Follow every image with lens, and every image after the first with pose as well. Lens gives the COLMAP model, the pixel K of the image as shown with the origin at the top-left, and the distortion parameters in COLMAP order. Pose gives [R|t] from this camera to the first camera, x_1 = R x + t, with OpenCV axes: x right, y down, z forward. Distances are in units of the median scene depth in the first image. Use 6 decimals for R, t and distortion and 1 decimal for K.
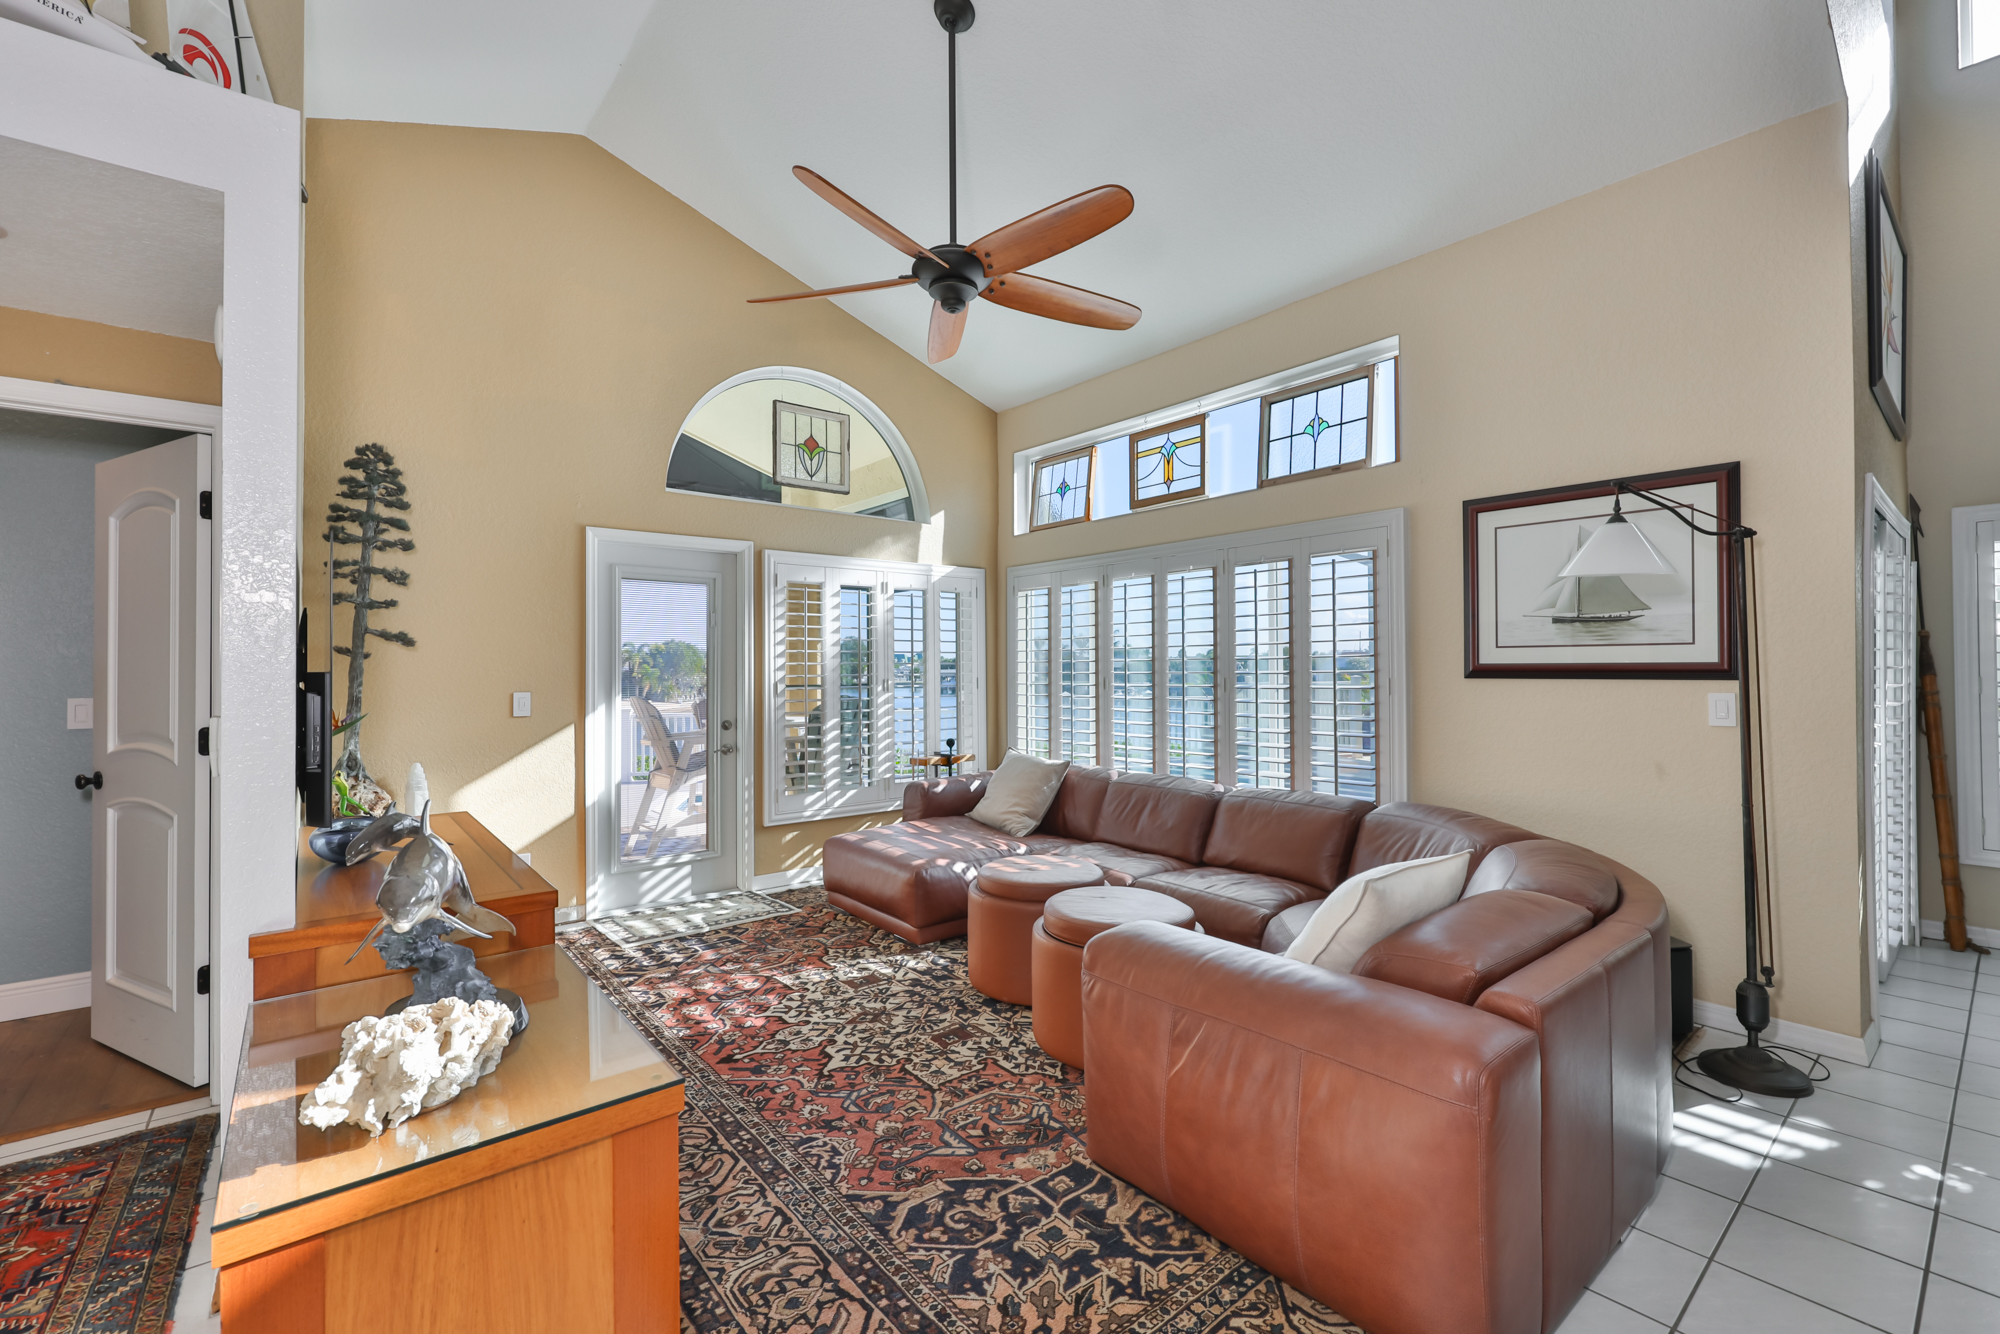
lens RADIAL K [[868.4, 0, 1017.0], [0, 868.4, 650.6], [0, 0, 1]] dist [-0.003359, 0.000243]
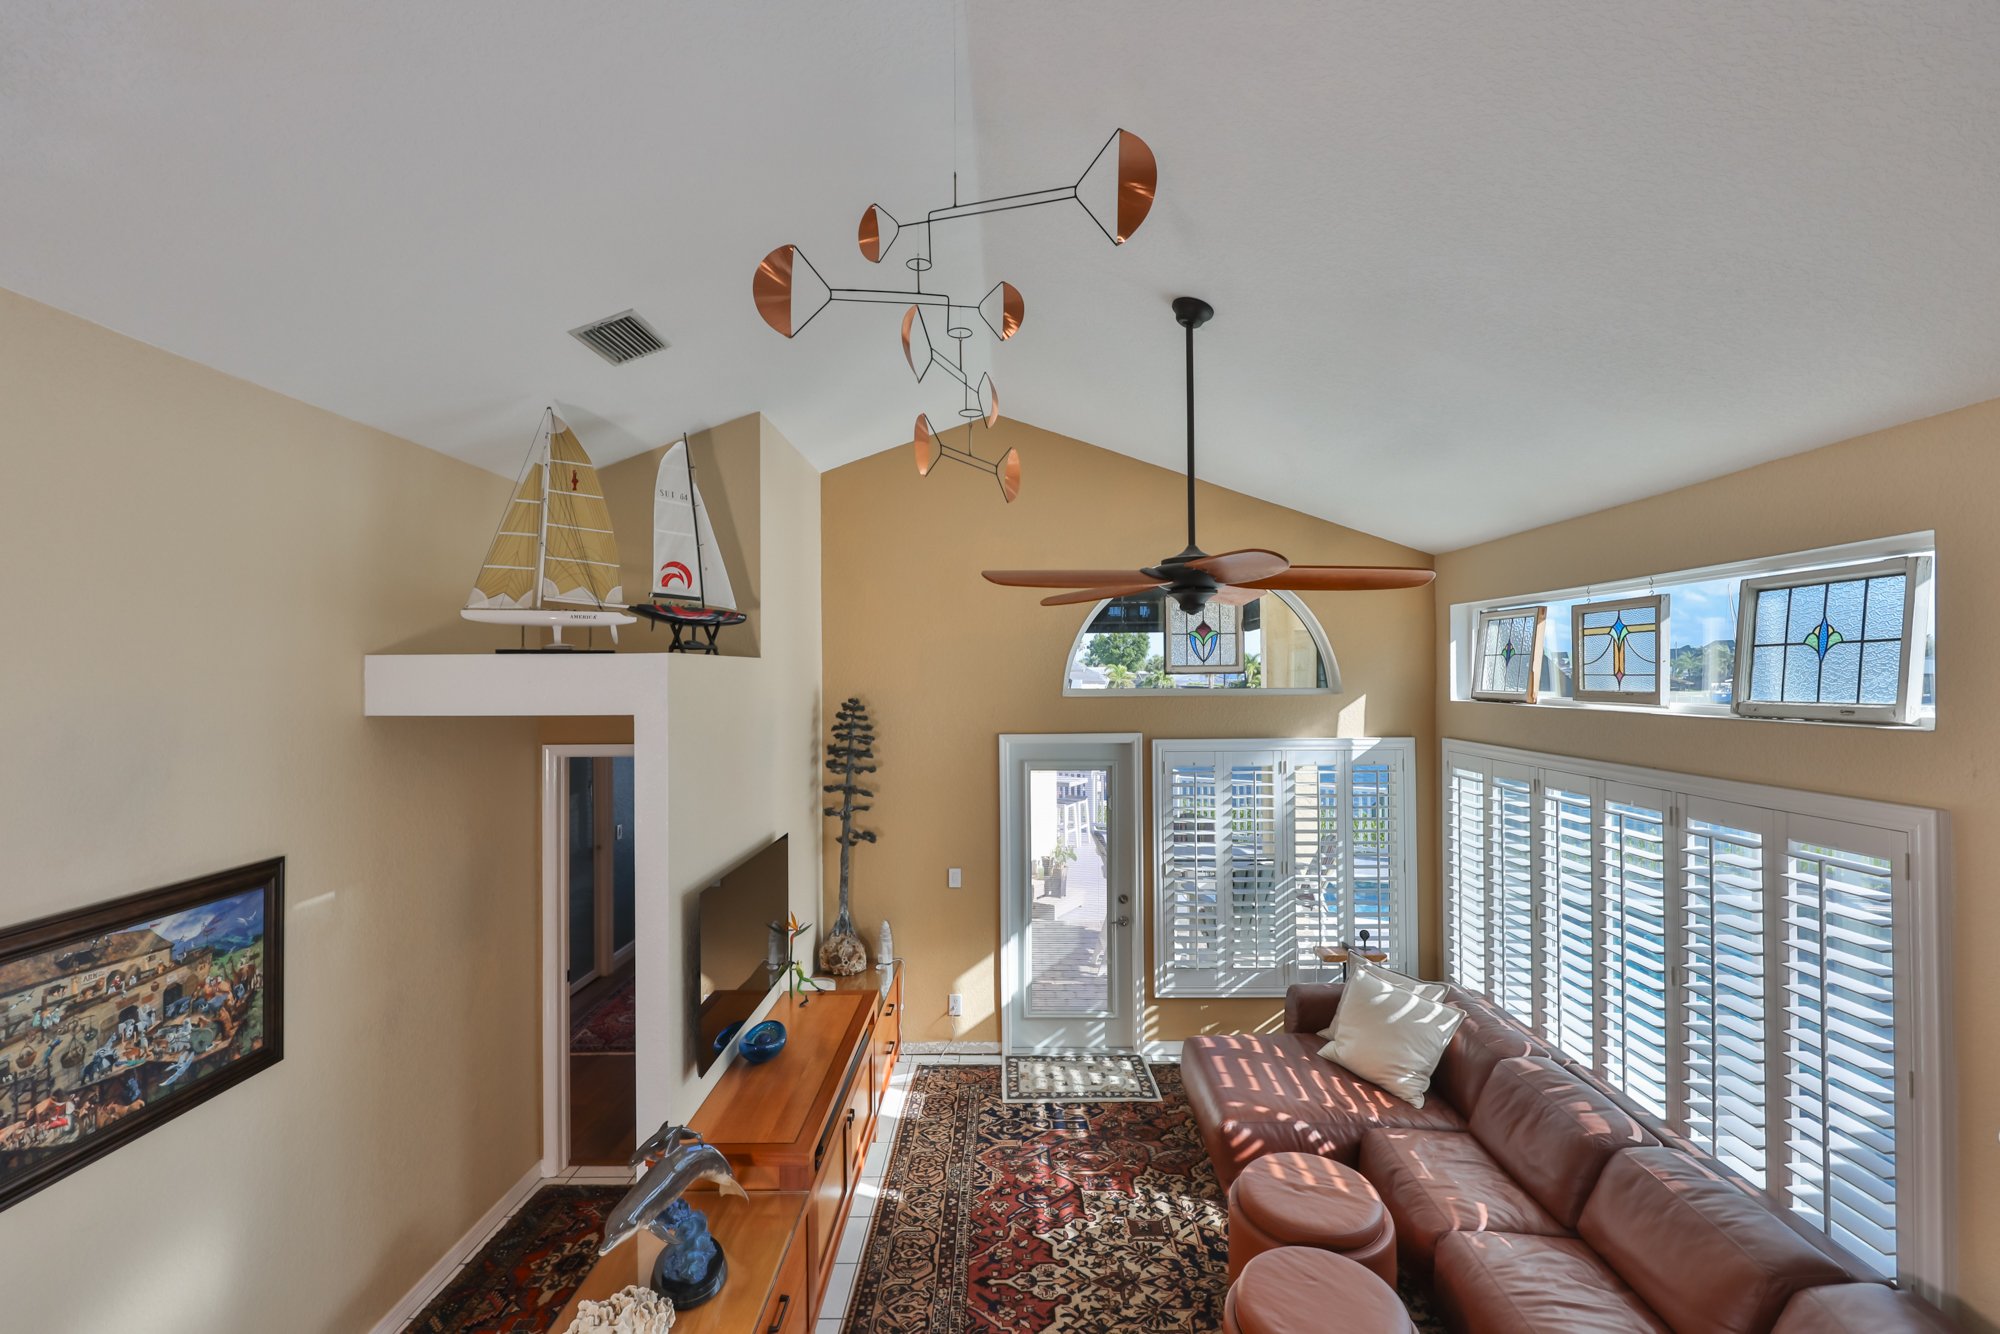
lens RADIAL K [[868.4, 0, 1007.0], [0, 868.4, 657.1], [0, 0, 1]] dist [-0.003359, 0.000243]
pose [[0.754553, -0.002478, -0.656234, 0.362914], [0.015336, 0.999786, 0.013858, -0.308966], [0.656060, -0.020520, 0.754430, 0.096149]]
